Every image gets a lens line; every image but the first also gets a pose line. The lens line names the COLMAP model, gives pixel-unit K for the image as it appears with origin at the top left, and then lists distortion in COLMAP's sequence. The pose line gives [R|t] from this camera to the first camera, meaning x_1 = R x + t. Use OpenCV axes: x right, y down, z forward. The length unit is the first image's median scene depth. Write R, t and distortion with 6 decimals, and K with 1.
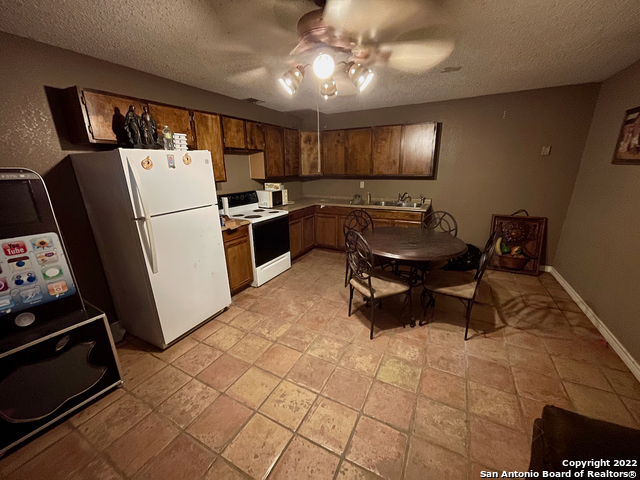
lens RADIAL K [[256.7, 0, 320.2], [0, 256.7, 240.8], [0, 0, 1]] dist [-0.001402, -0.000118]
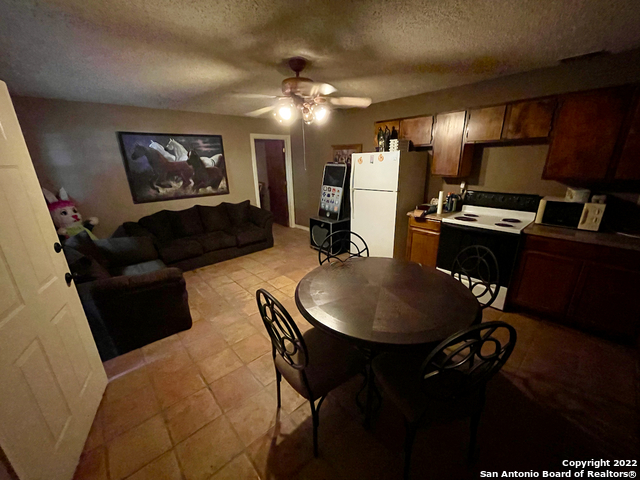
lens RADIAL K [[256.7, 0, 320.5], [0, 256.7, 242.2], [0, 0, 1]] dist [-0.001402, -0.000118]
pose [[-0.339357, 0.306053, -0.889476, 1.267143], [-0.241585, 0.885516, 0.396860, -0.441292], [0.909106, 0.349562, -0.226569, 1.347230]]
